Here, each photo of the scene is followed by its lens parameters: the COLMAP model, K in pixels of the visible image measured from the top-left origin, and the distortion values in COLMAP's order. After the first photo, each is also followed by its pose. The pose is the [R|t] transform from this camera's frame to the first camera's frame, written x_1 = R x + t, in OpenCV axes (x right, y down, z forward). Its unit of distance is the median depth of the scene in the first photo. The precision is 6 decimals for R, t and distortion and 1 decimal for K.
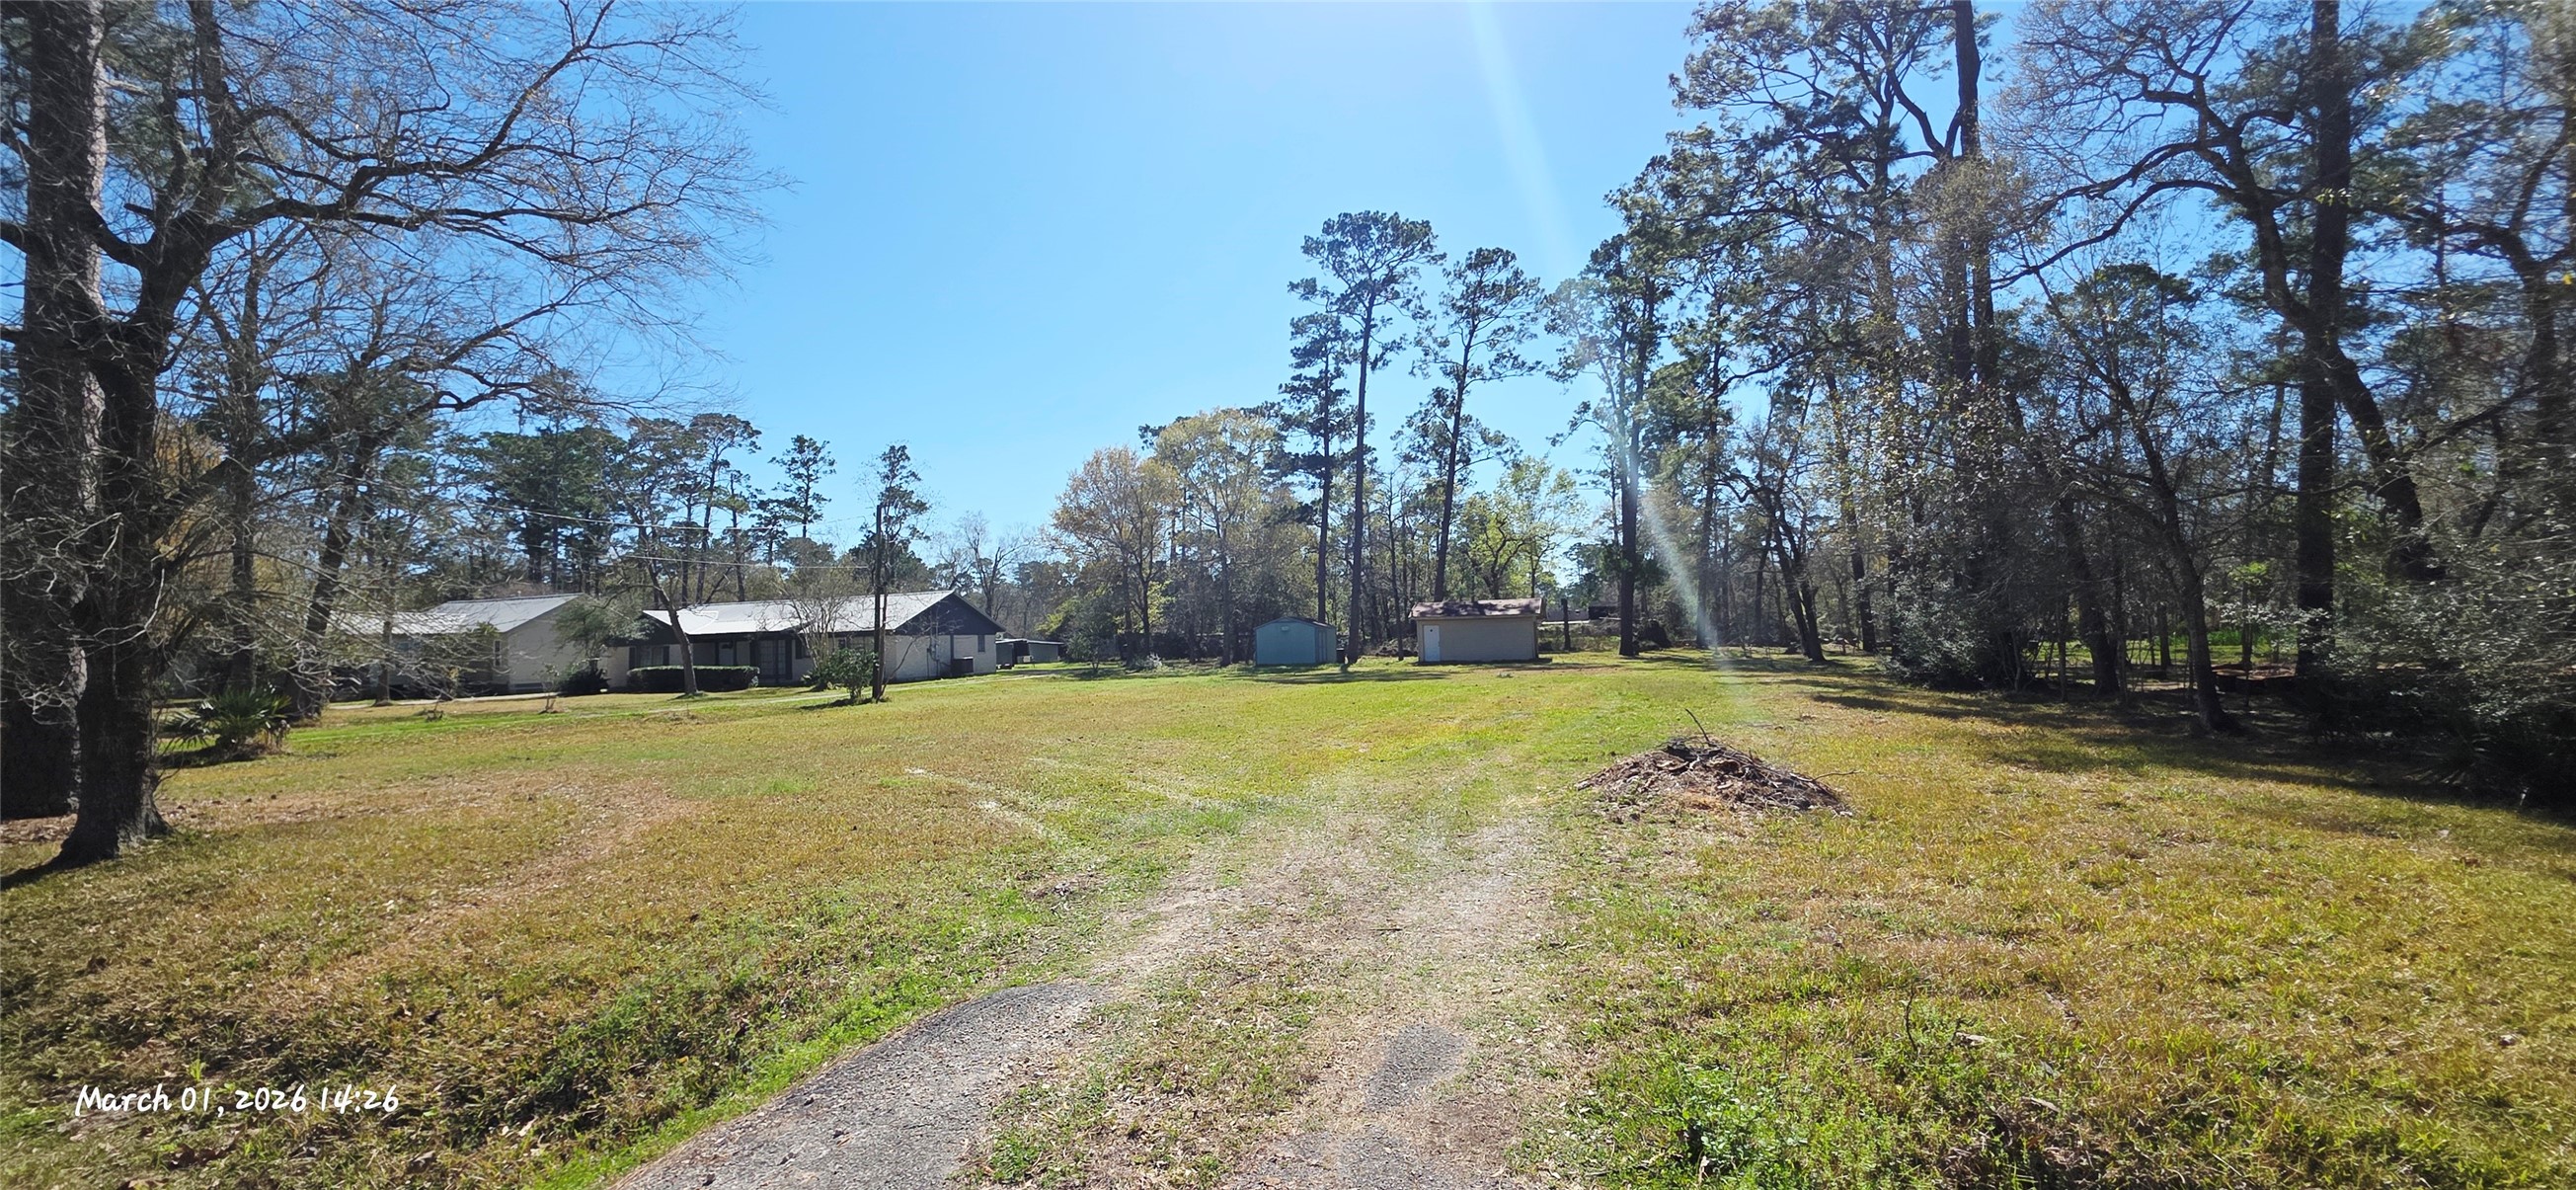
lens RADIAL K [[1023.9, 0, 1288.0], [0, 1023.9, 595.0], [0, 0, 1]] dist [0.000462, -0.000234]
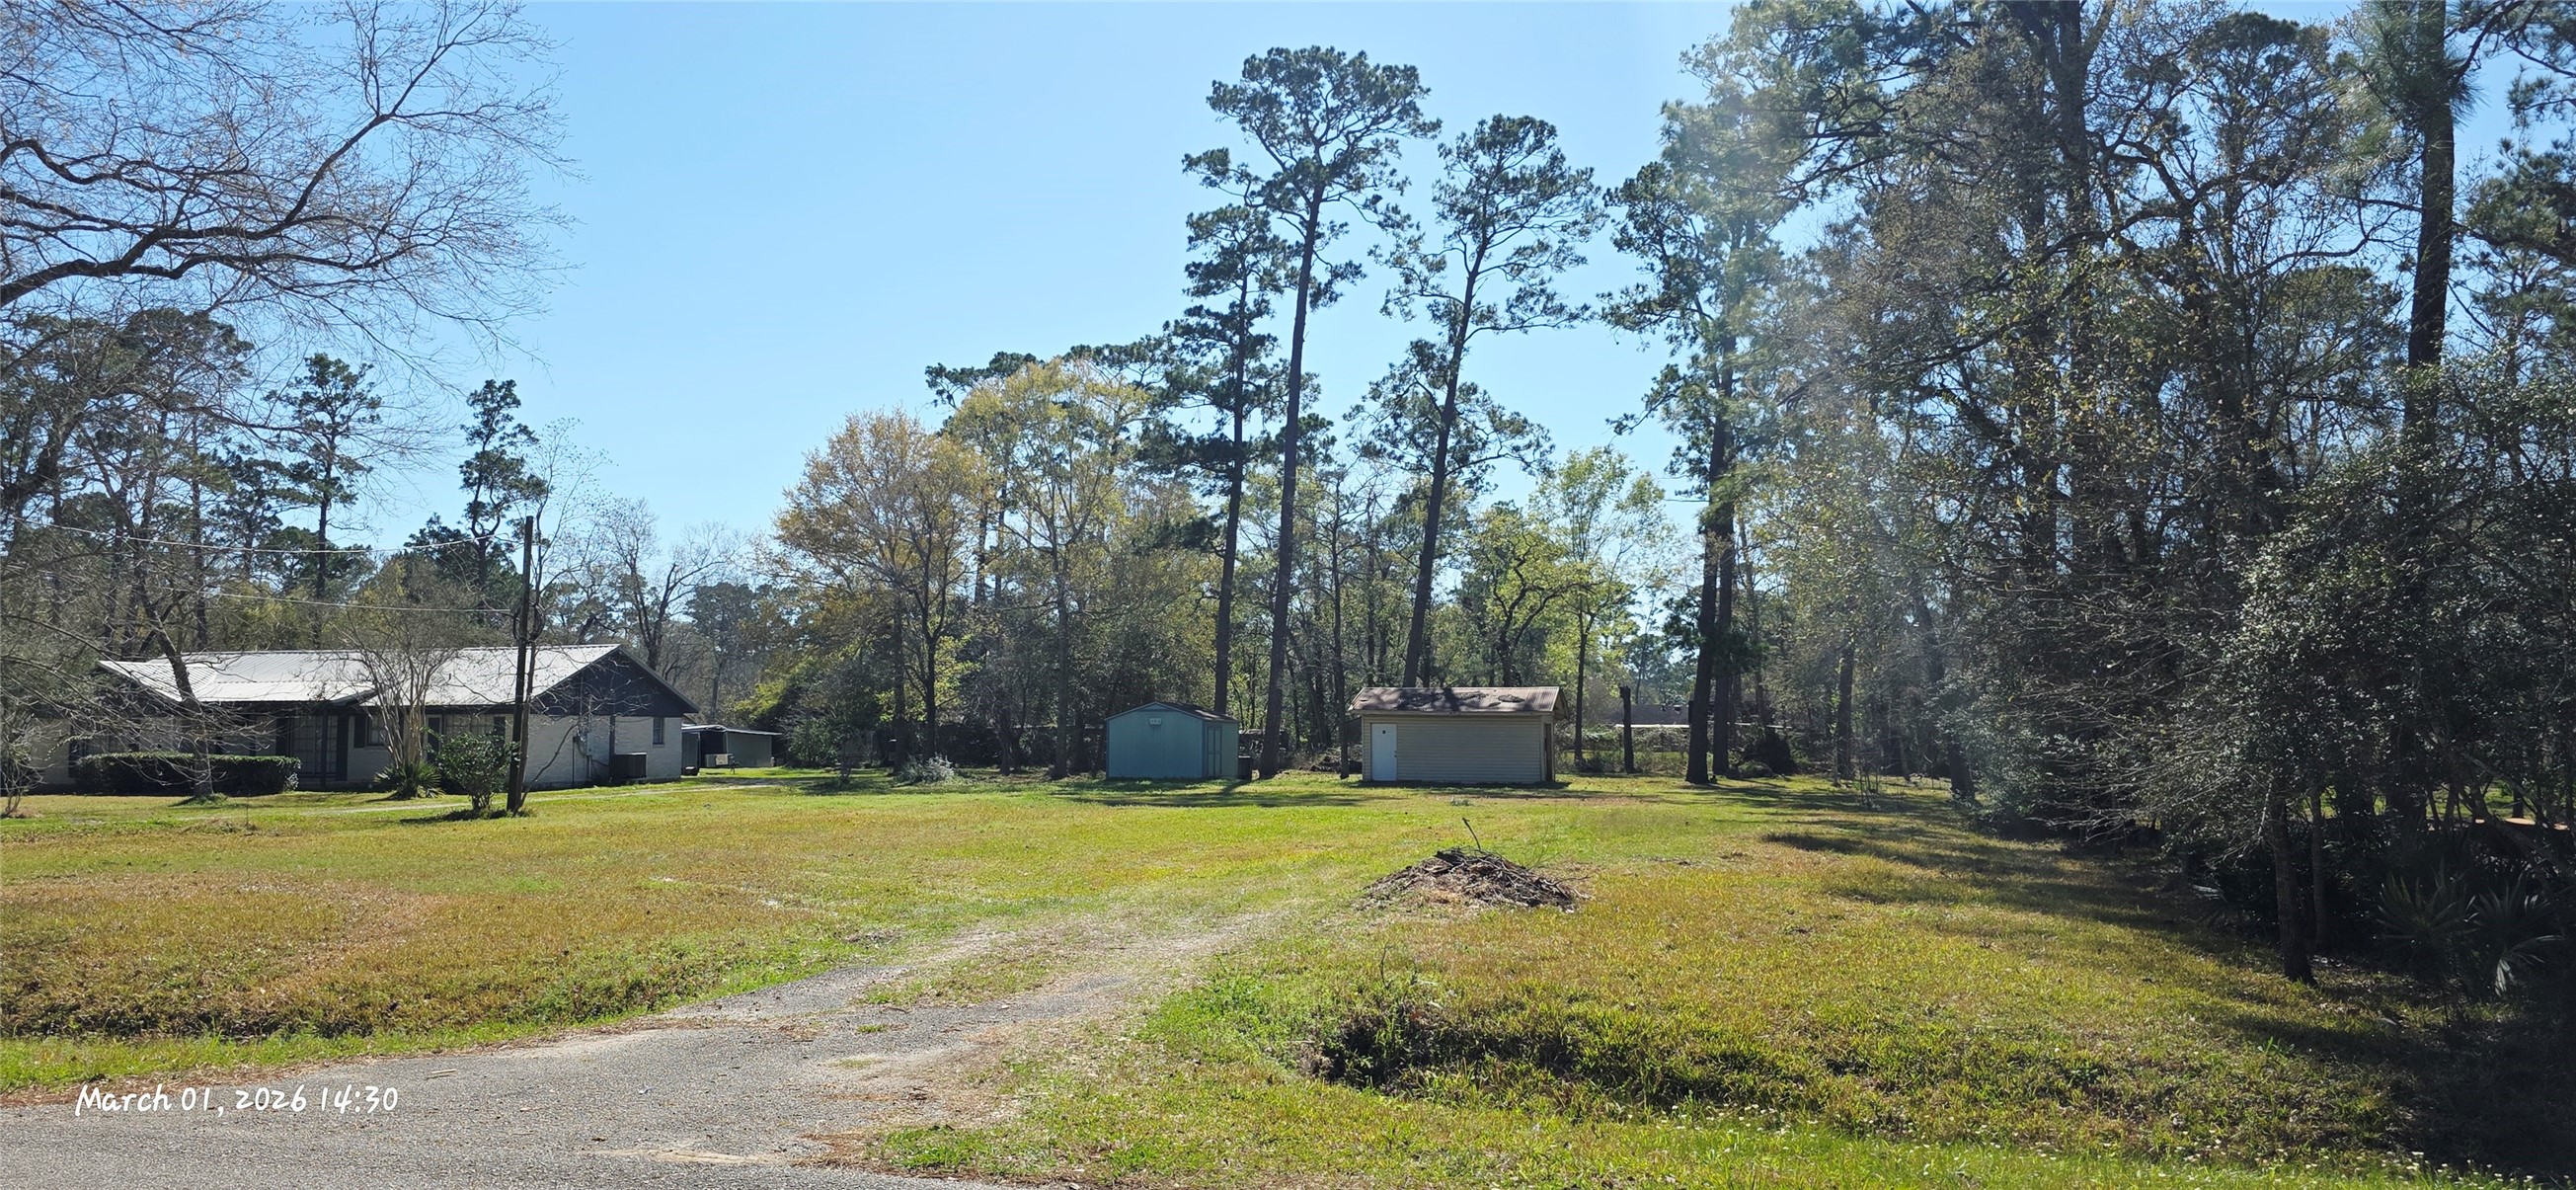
lens RADIAL K [[1877.5, 0, 1274.2], [0, 1877.5, 611.7], [0, 0, 1]] dist [0.079618, -0.098359]
pose [[0.998376, 0.036008, 0.044154, 0.013476], [-0.034861, 0.999042, -0.026457, -0.005379], [-0.045064, 0.024875, 0.998674, -0.118064]]
